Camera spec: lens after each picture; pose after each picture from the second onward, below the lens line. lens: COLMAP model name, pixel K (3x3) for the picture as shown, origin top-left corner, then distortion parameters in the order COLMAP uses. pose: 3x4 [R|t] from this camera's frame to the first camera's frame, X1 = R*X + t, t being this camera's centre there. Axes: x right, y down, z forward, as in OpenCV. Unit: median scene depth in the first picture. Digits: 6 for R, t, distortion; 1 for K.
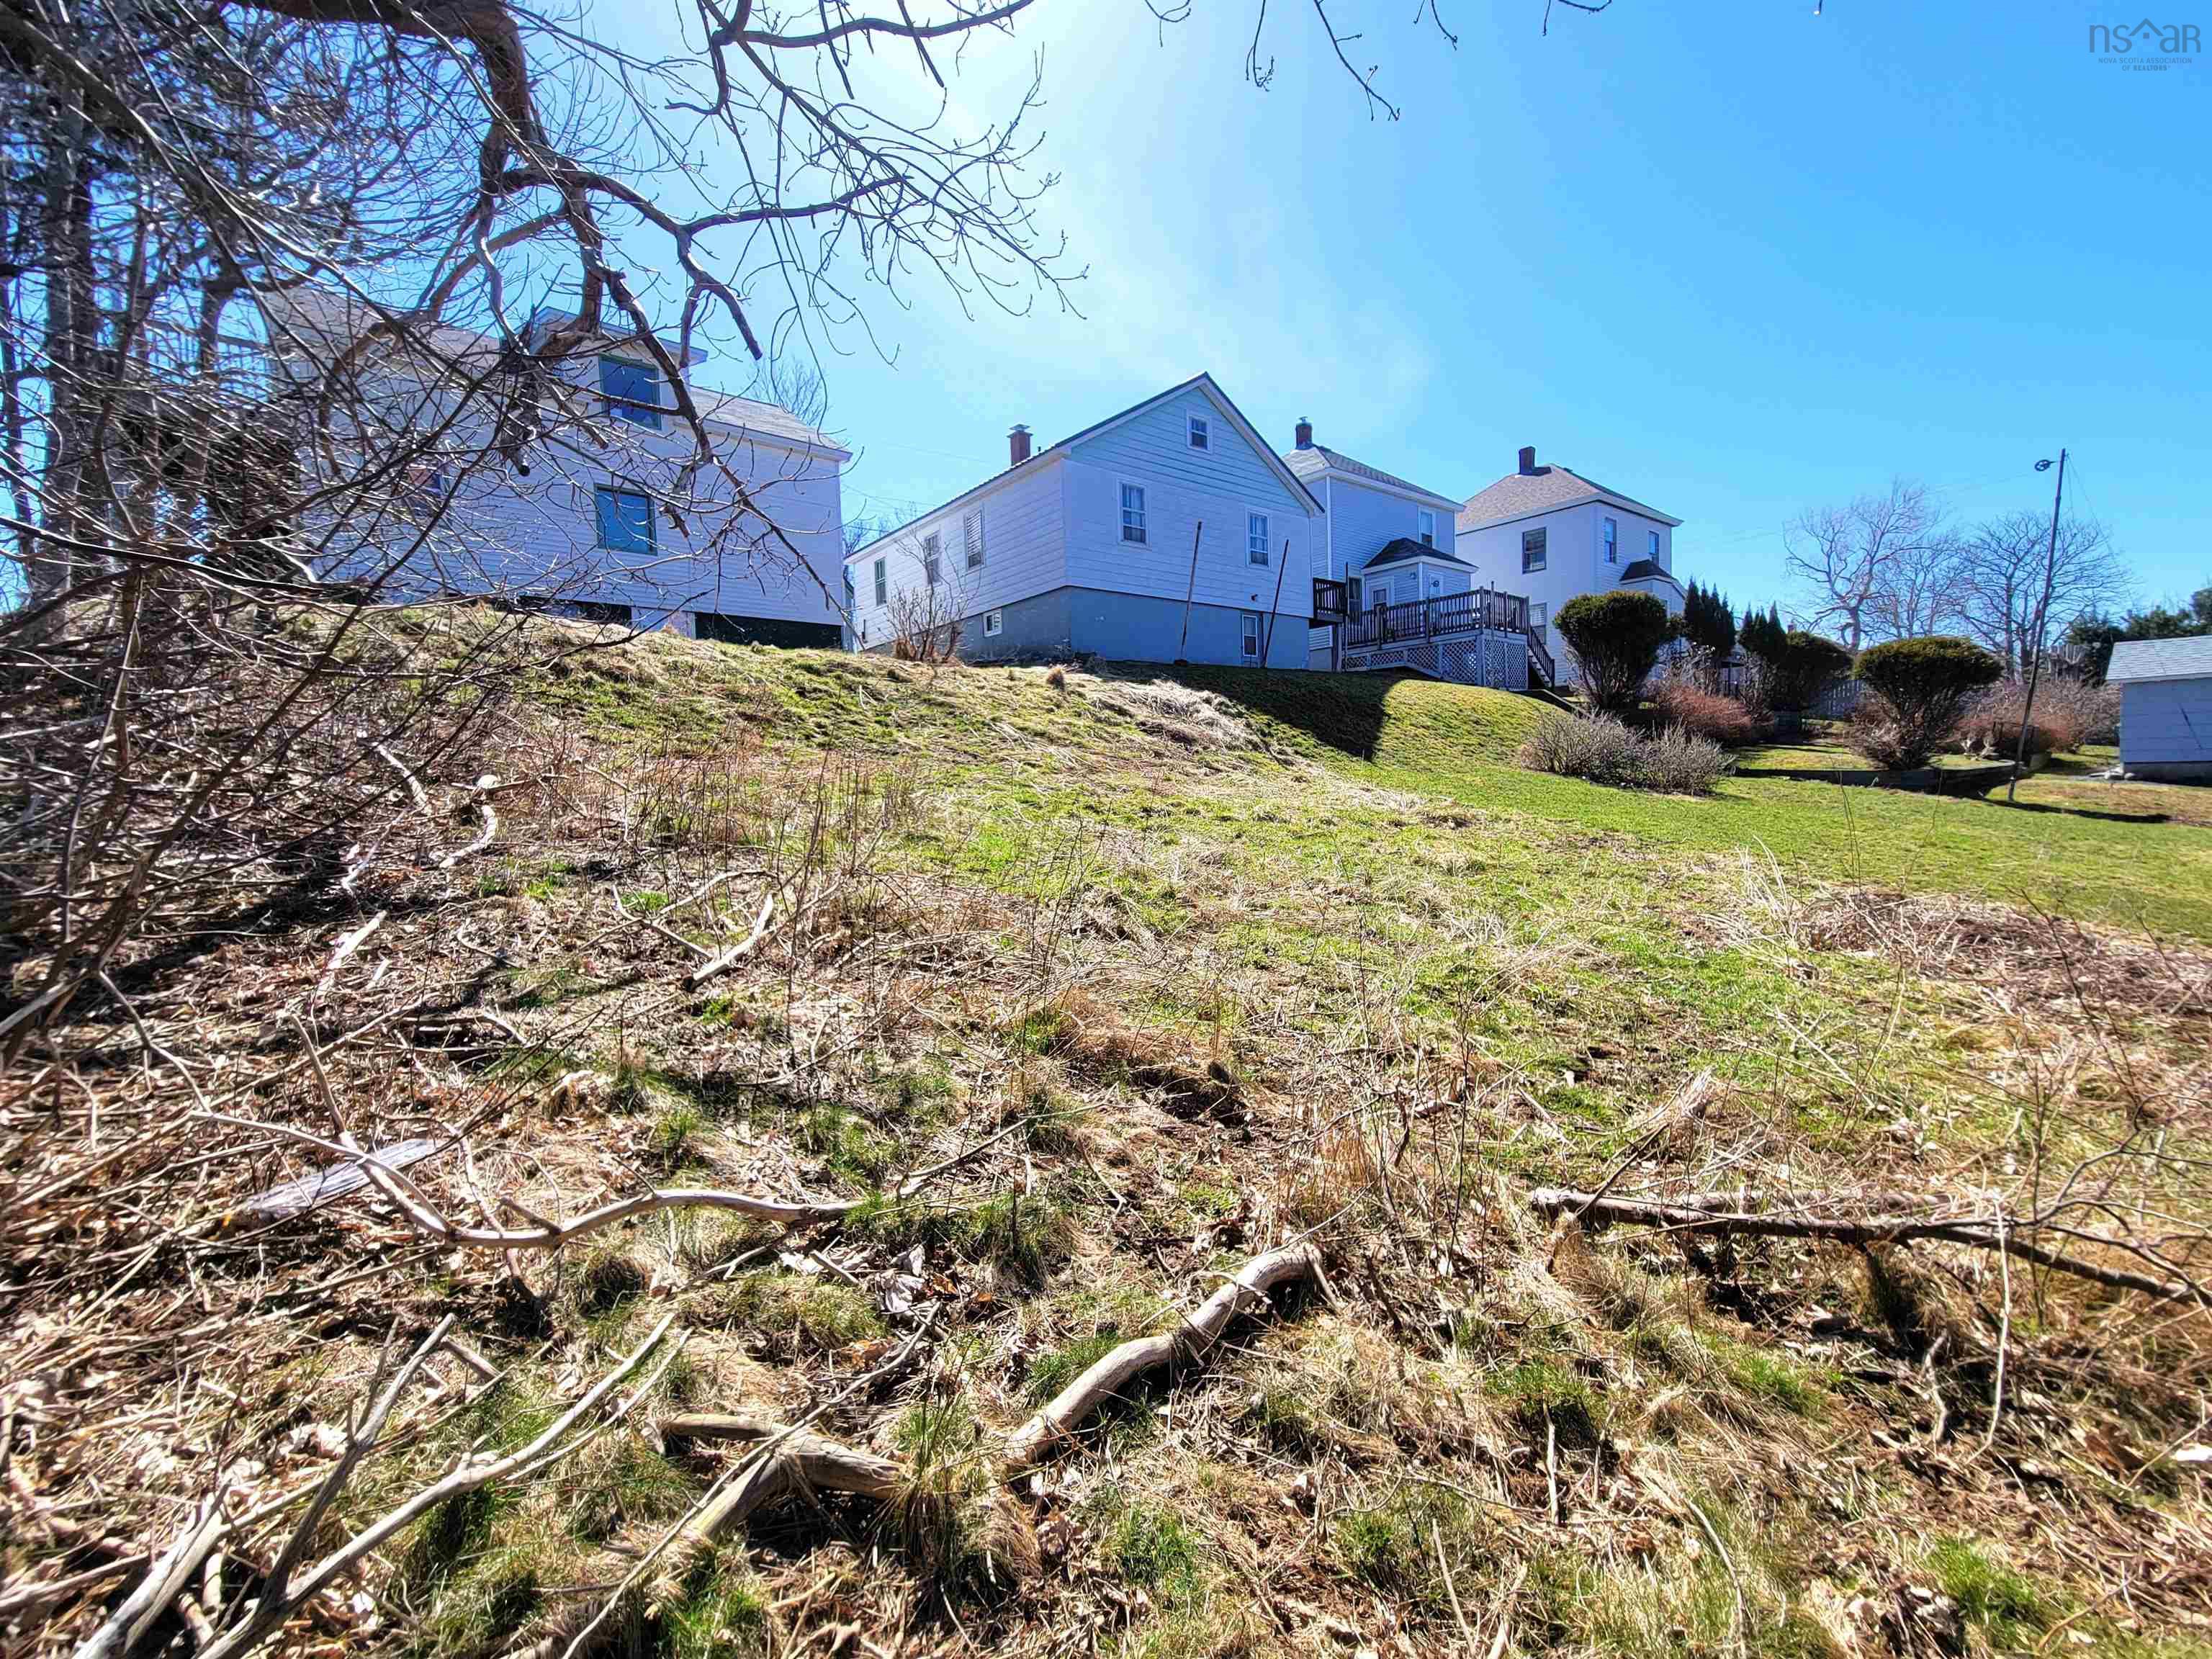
lens RADIAL K [[879.3, 0, 1106.0], [0, 879.3, 829.5], [0, 0, 1]] dist [0.000547, 0.000015]
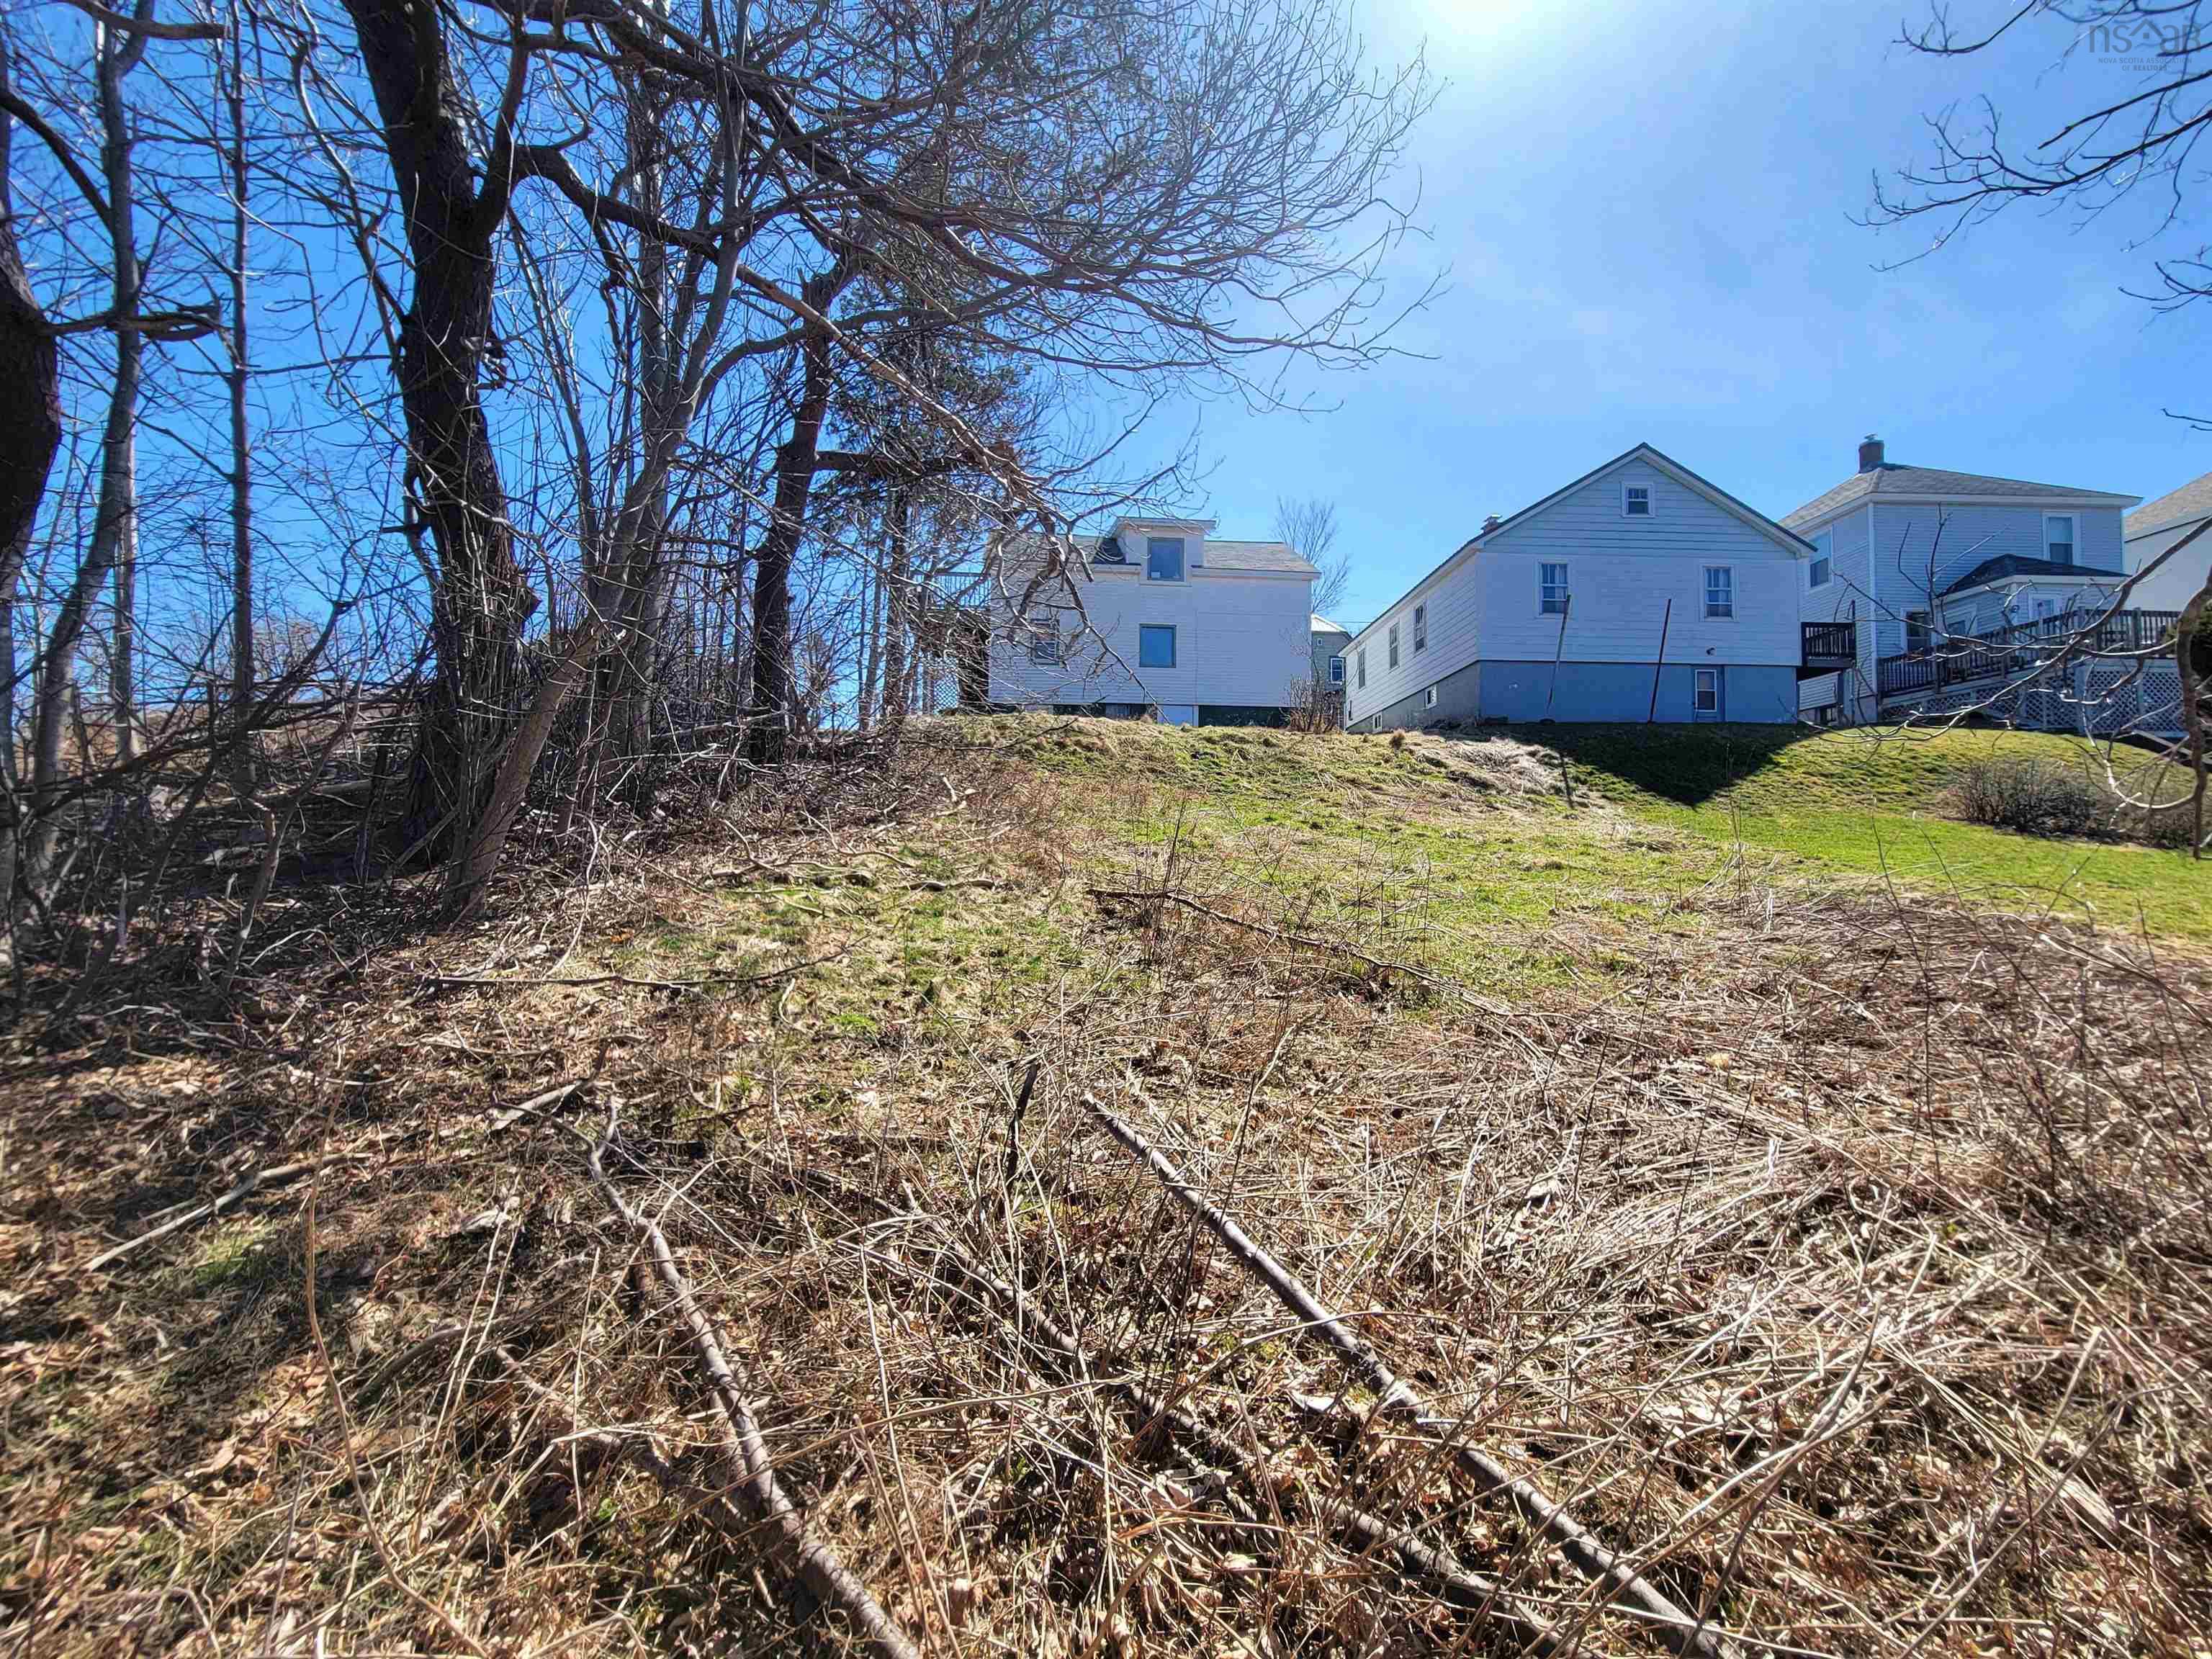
lens RADIAL K [[879.3, 0, 1106.0], [0, 879.3, 829.5], [0, 0, 1]] dist [0.000547, 0.000015]
pose [[0.793613, 0.017951, -0.608158, 0.268946], [-0.075131, 0.994806, -0.068677, 0.050513], [0.603766, 0.100195, 0.790840, -0.156713]]
